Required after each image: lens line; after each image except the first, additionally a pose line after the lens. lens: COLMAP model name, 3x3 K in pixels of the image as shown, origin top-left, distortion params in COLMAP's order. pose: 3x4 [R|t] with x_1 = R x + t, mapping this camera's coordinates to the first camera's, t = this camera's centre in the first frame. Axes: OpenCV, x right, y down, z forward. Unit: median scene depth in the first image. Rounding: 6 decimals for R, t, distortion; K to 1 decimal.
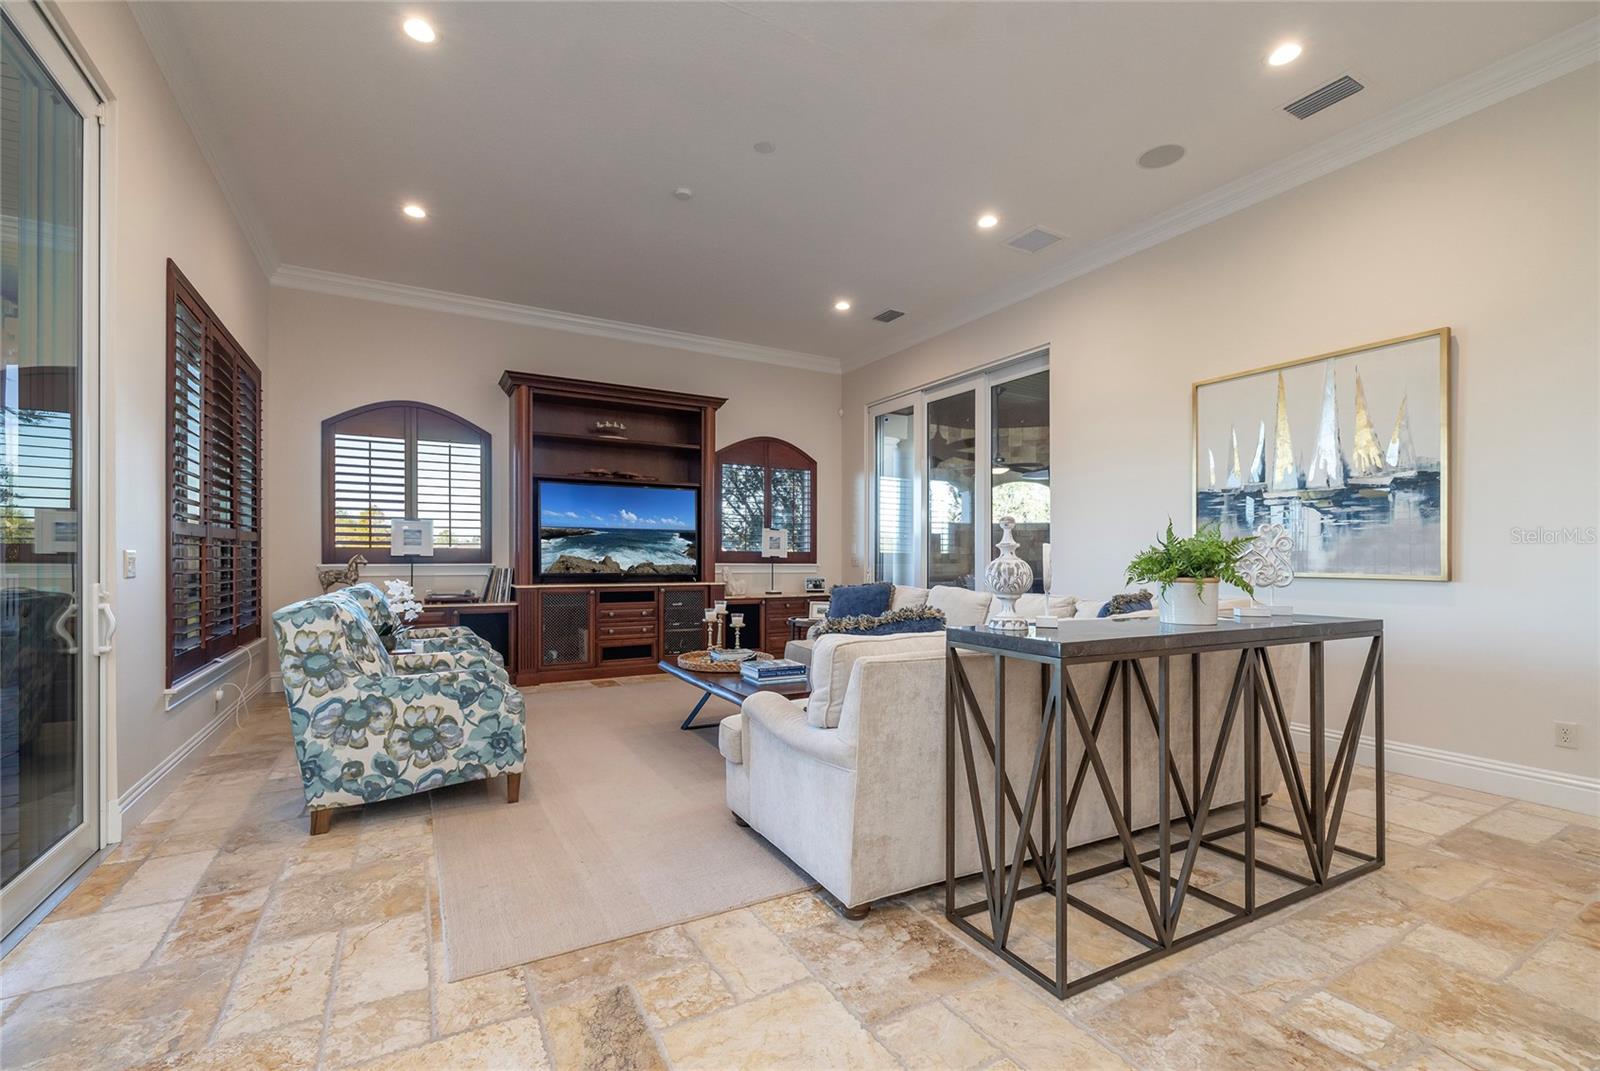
lens RADIAL K [[735.2, 0, 859.0], [0, 735.2, 576.5], [0, 0, 1]] dist [-0.003120, -0.000141]
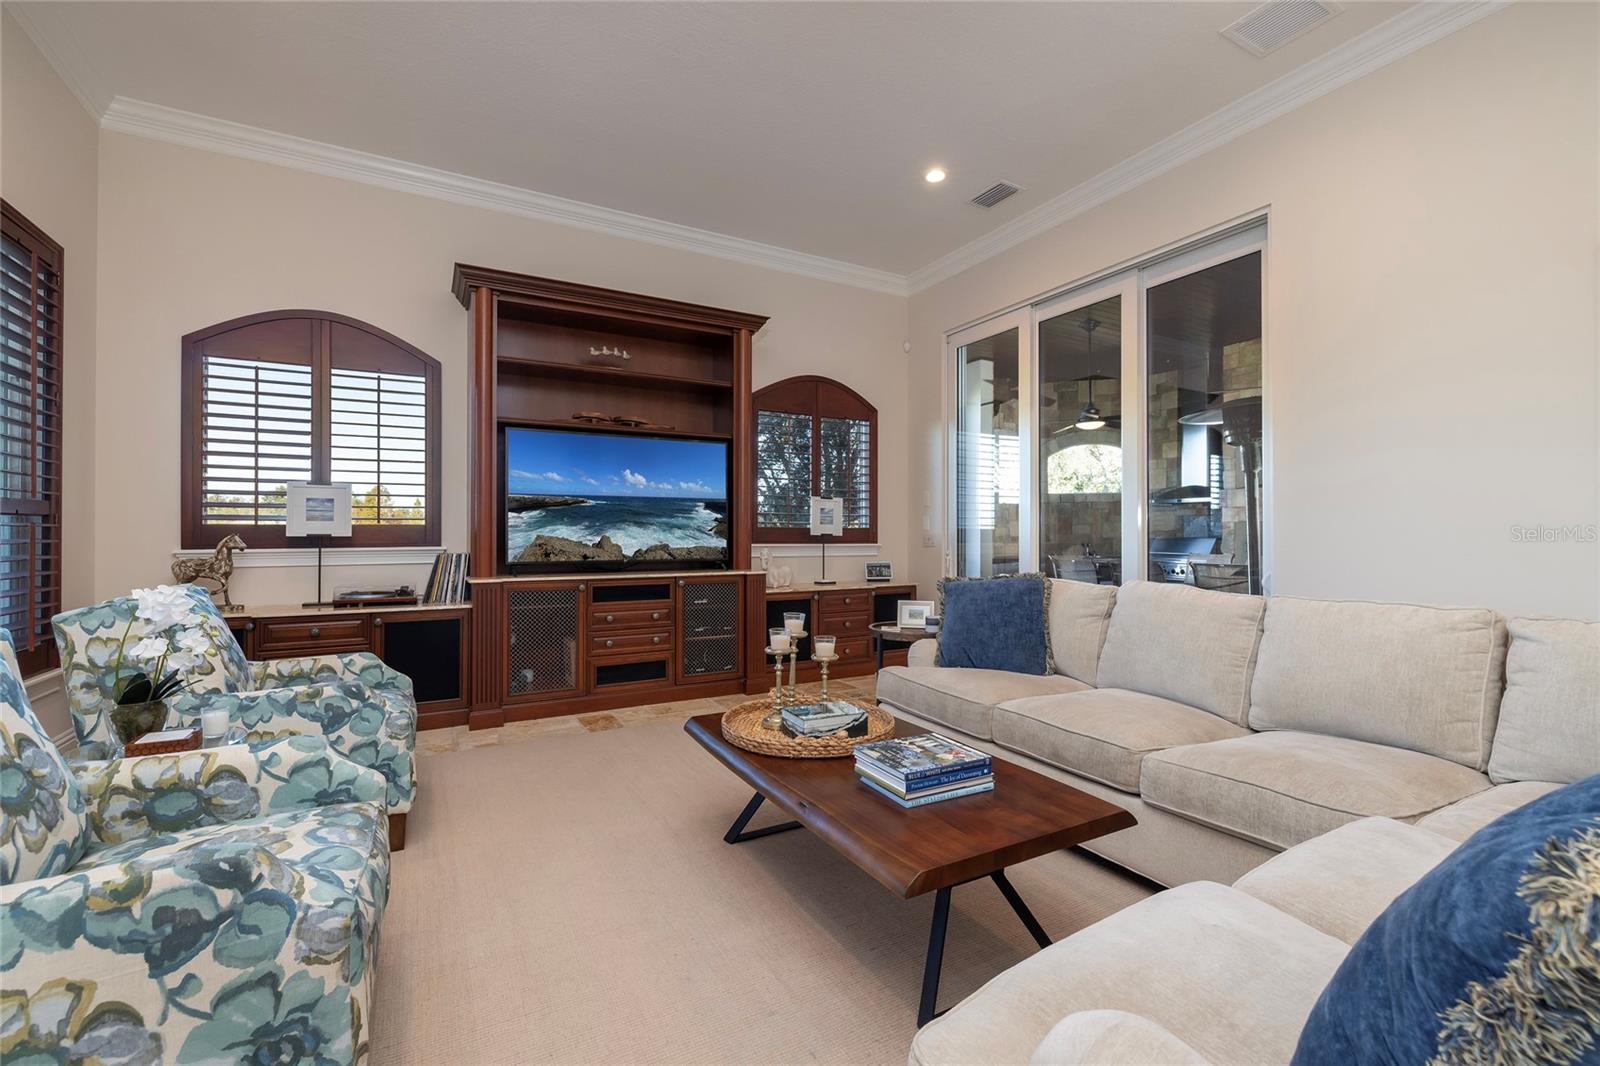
lens RADIAL K [[659.7, 0, 803.9], [0, 659.7, 537.9], [0, 0, 1]] dist [-0.000638, -0.000230]
pose [[0.998526, -0.006263, -0.053920, -0.120145], [0.005069, 0.999740, -0.022251, -0.010542], [0.054045, 0.021945, 0.998297, 0.388558]]
